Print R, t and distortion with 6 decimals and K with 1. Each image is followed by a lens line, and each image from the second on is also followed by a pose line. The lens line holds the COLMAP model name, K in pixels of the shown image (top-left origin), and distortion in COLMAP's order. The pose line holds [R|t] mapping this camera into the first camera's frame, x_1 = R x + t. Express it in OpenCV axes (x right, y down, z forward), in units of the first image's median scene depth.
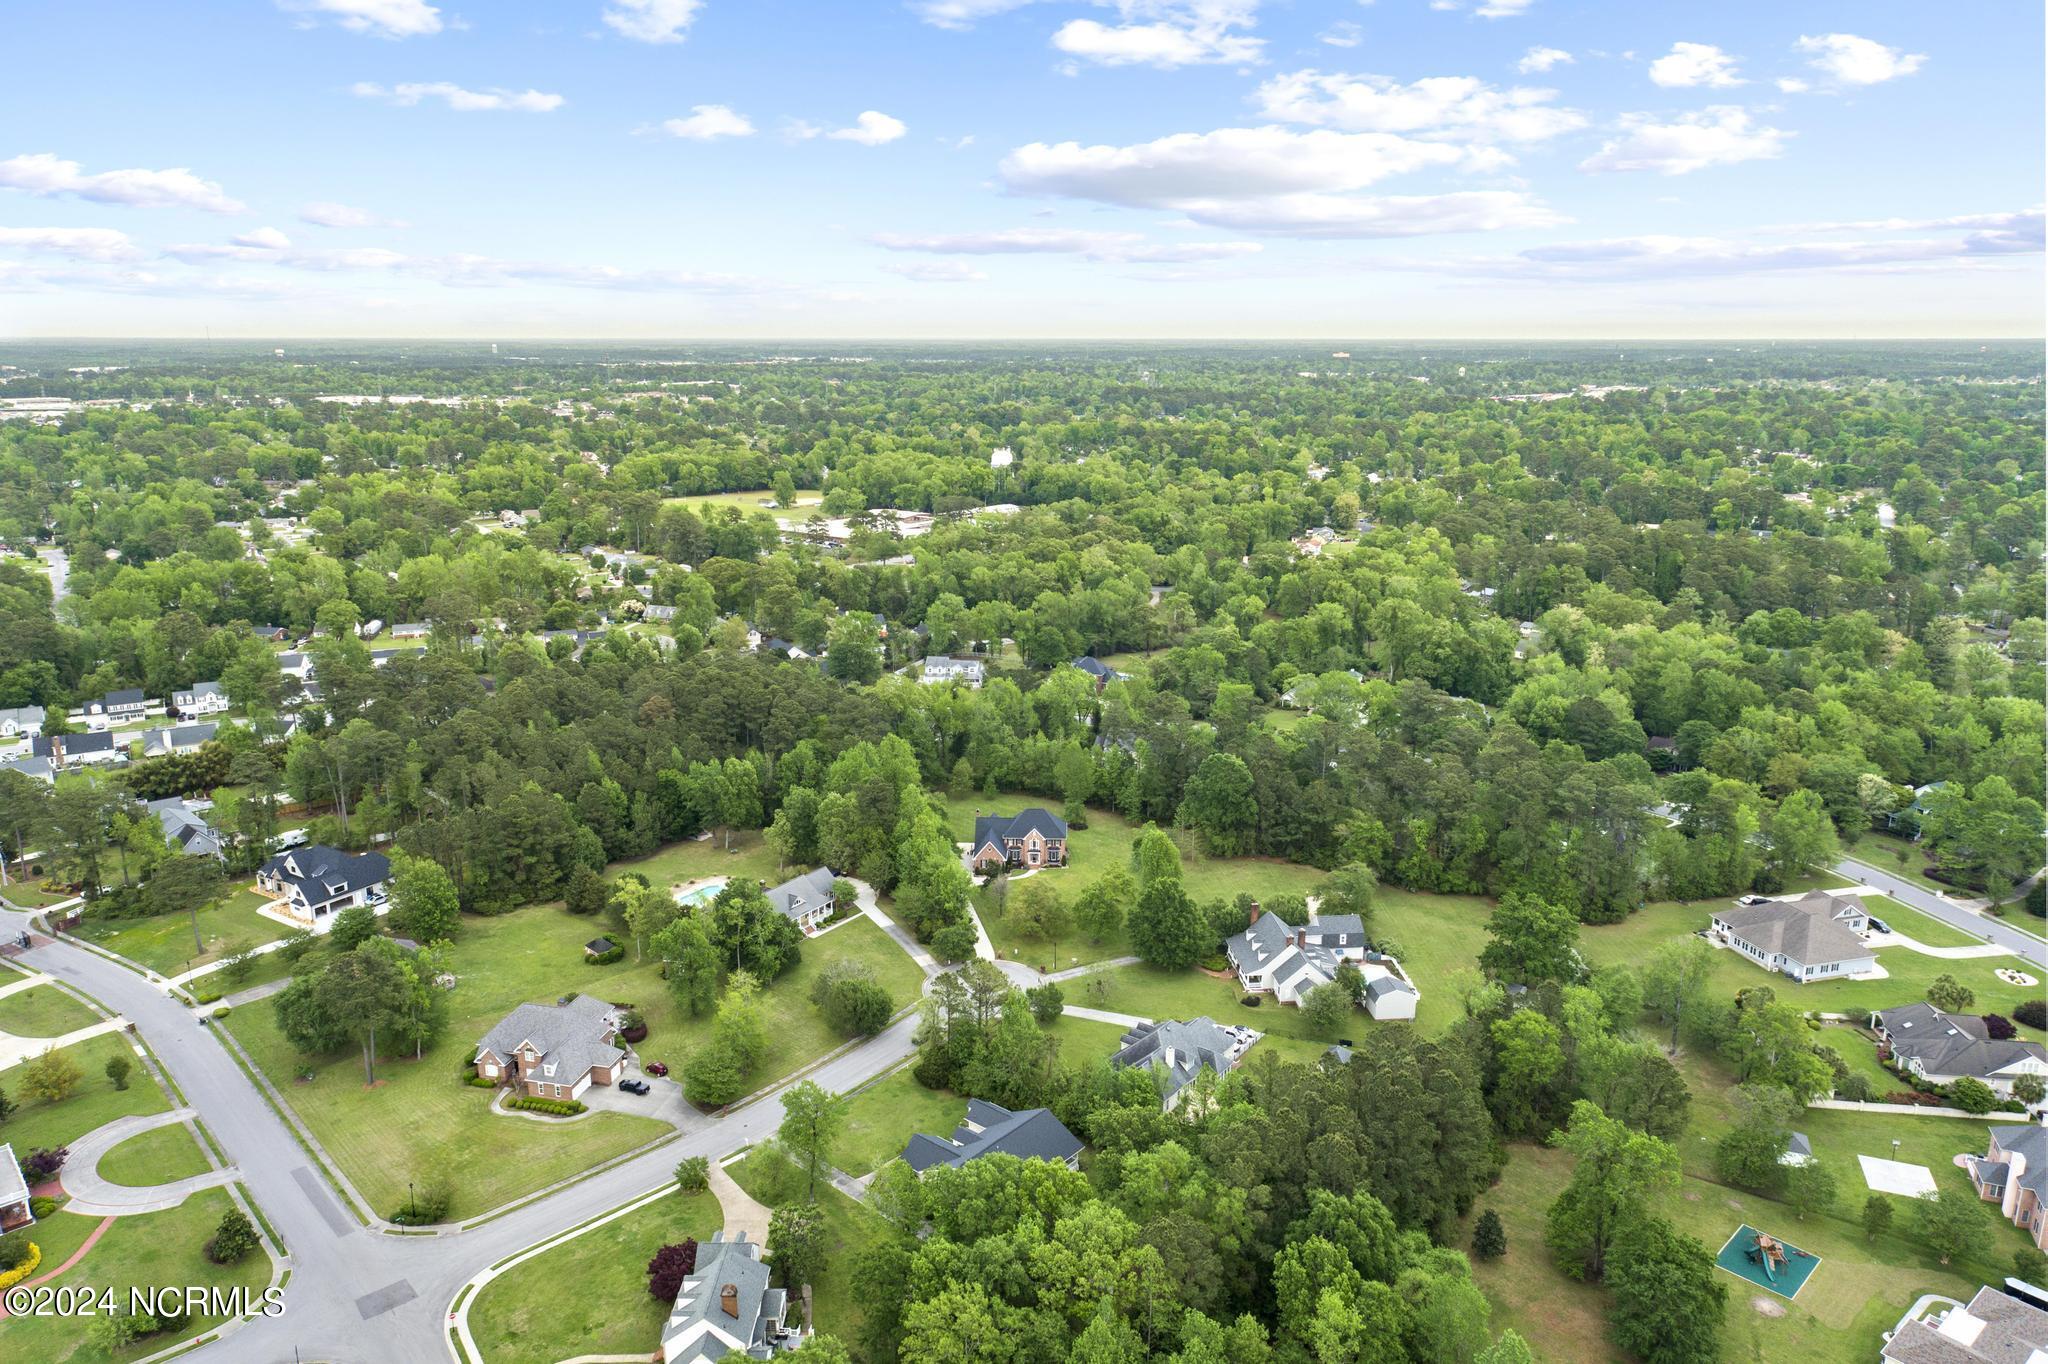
lens RADIAL K [[1387.4, 0, 1024.0], [0, 1387.4, 682.0], [0, 0, 1]] dist [-0.008670, 0.019575]
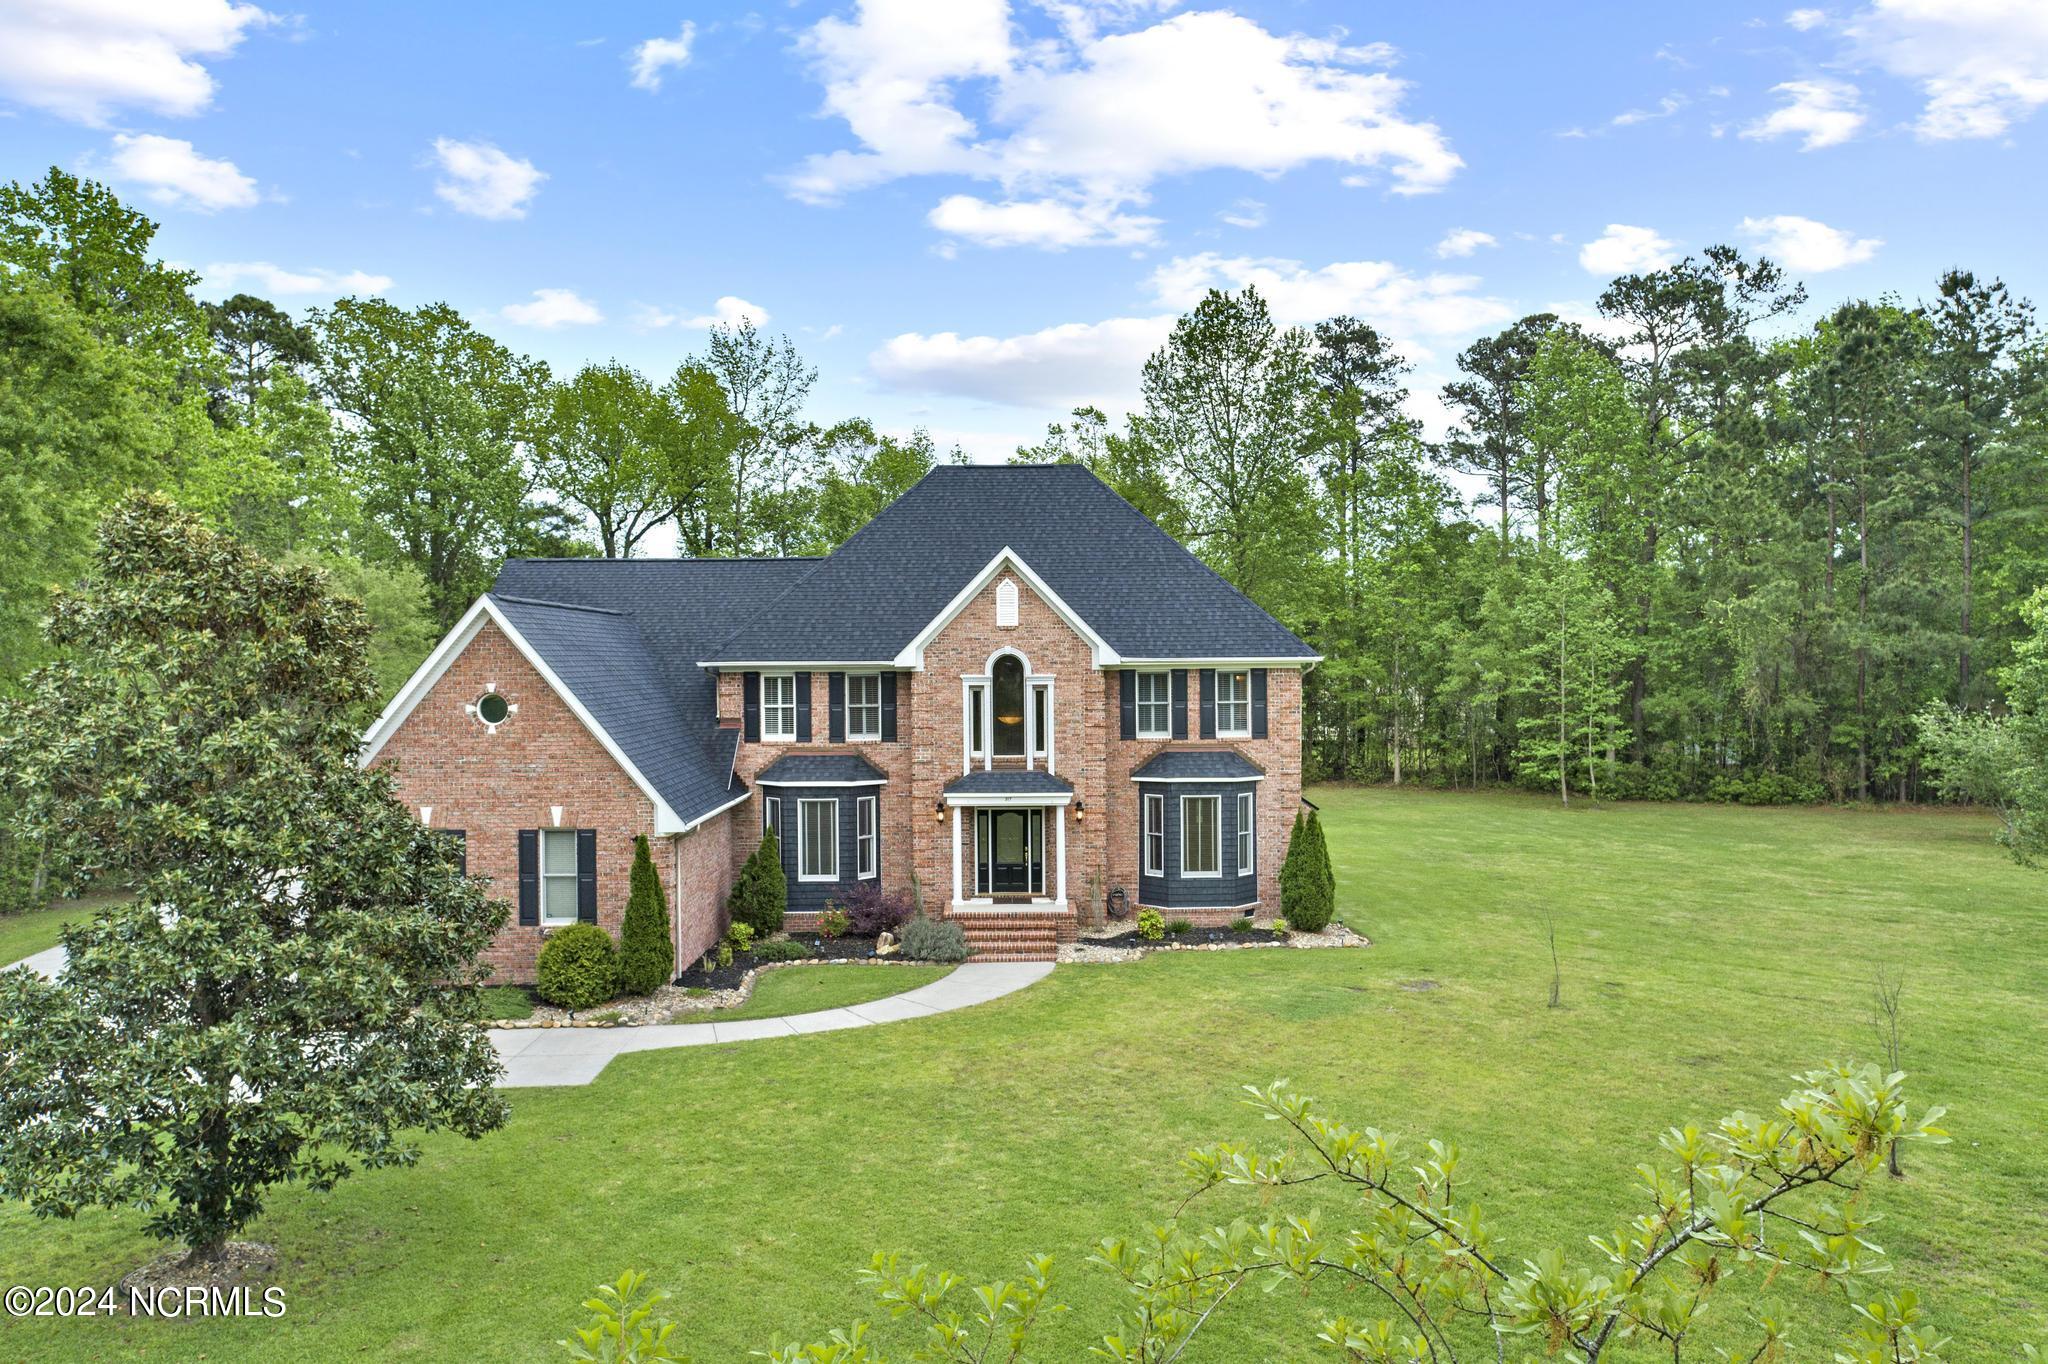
lens RADIAL K [[1387.4, 0, 1024.0], [0, 1387.4, 682.0], [0, 0, 1]] dist [-0.008670, 0.019575]
pose [[0.996994, -0.008033, 0.077061, 0.001025], [0.027035, 0.968167, -0.248839, 0.177527], [-0.072609, 0.250174, 0.965474, 1.144841]]
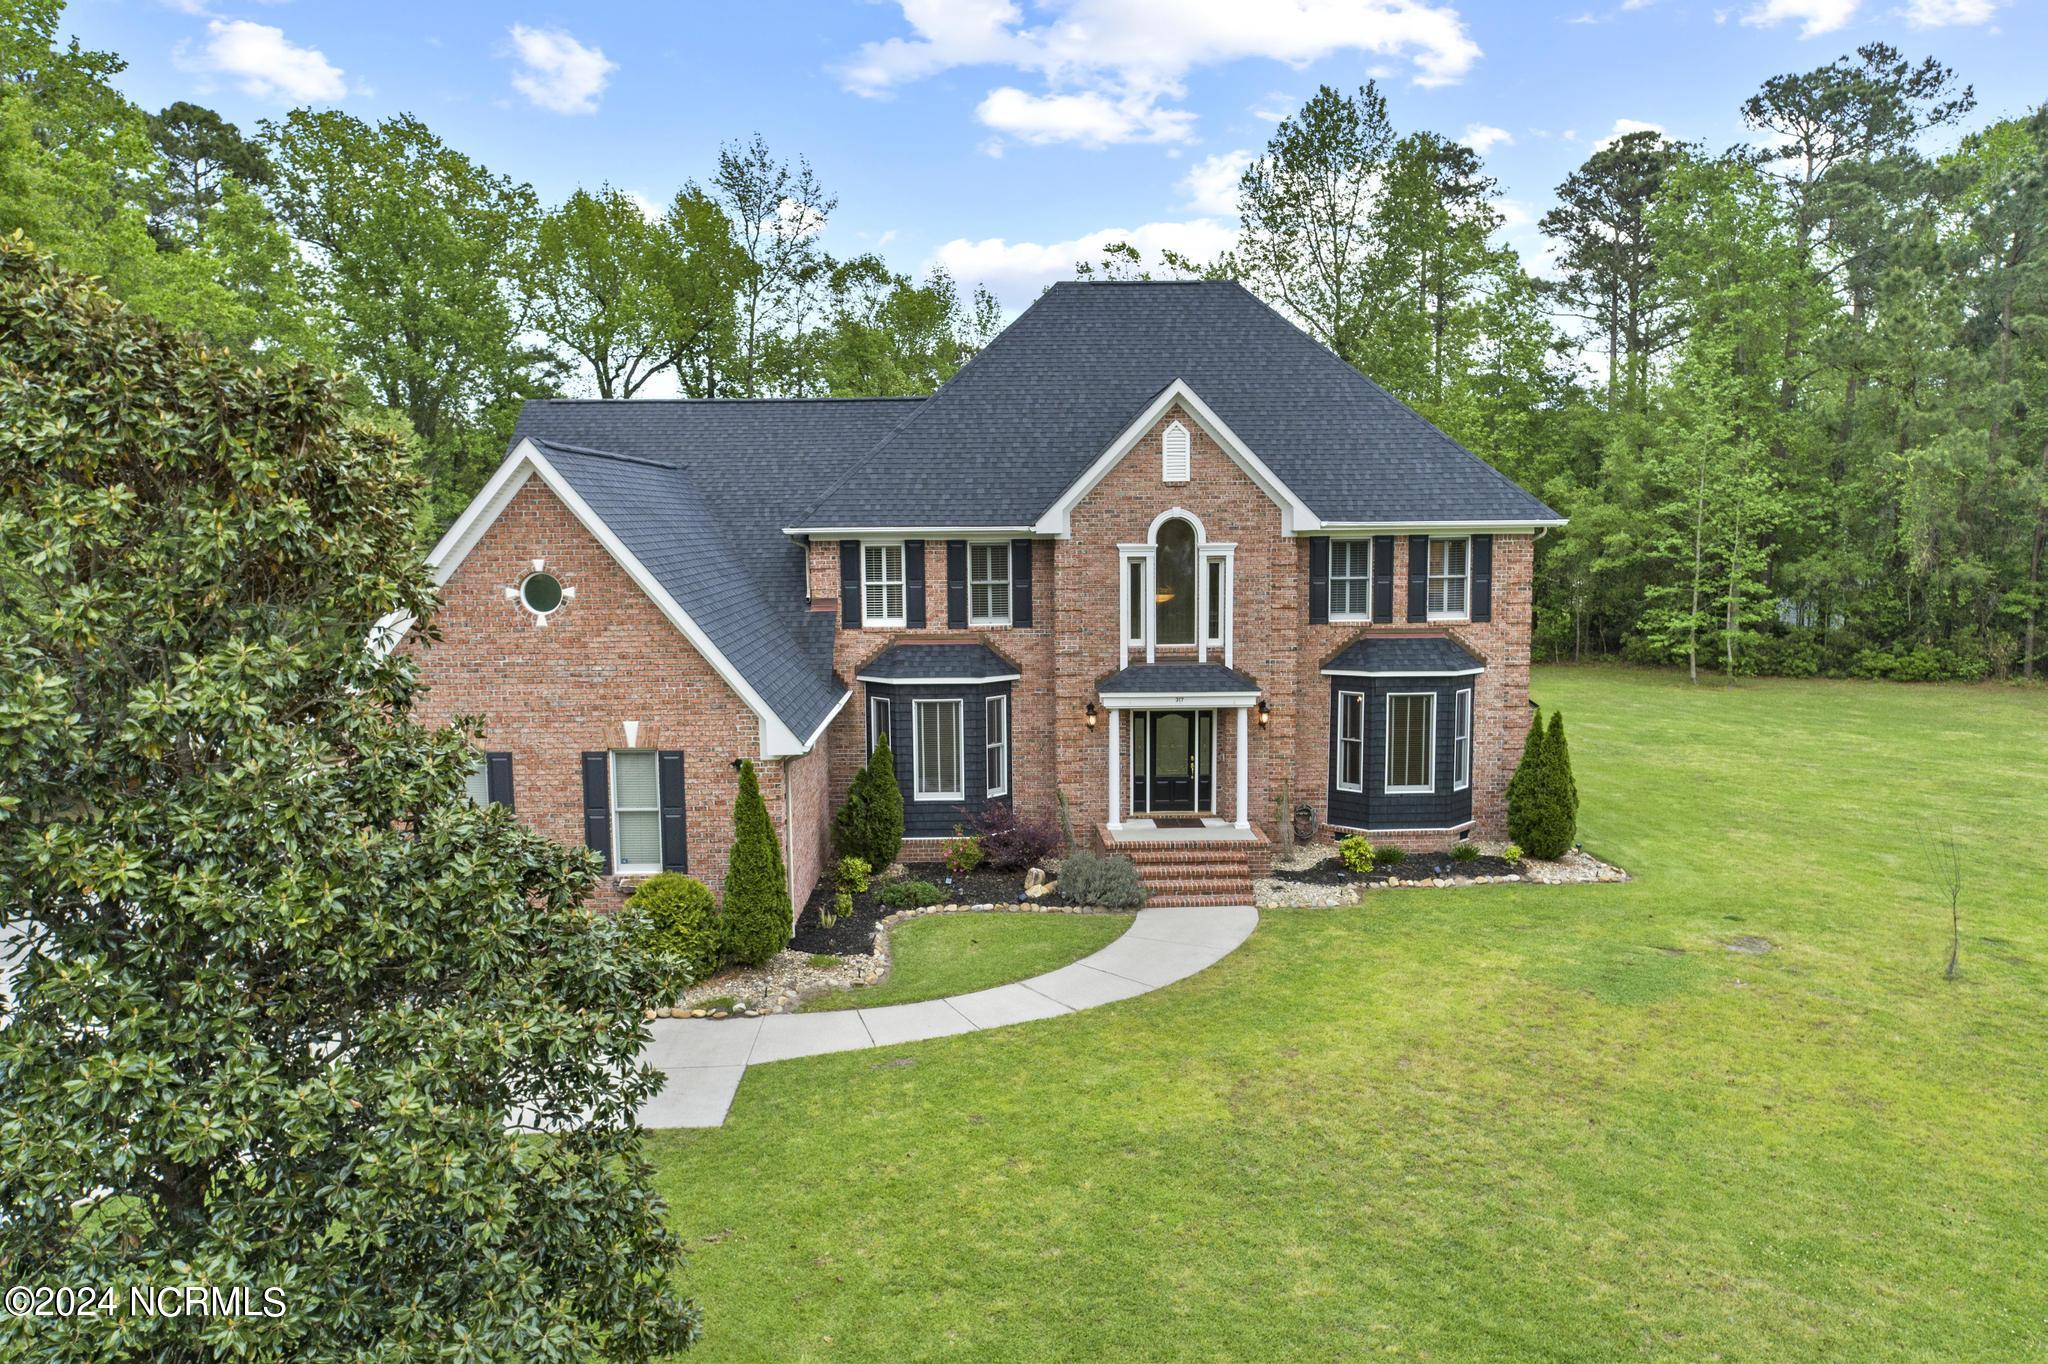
lens RADIAL K [[1387.4, 0, 1024.0], [0, 1387.4, 682.0], [0, 0, 1]] dist [-0.008670, 0.019575]
pose [[0.995751, -0.019448, 0.090007, -0.011167], [0.032771, 0.988293, -0.149006, 0.169781], [-0.086055, 0.151323, 0.984731, 1.170825]]
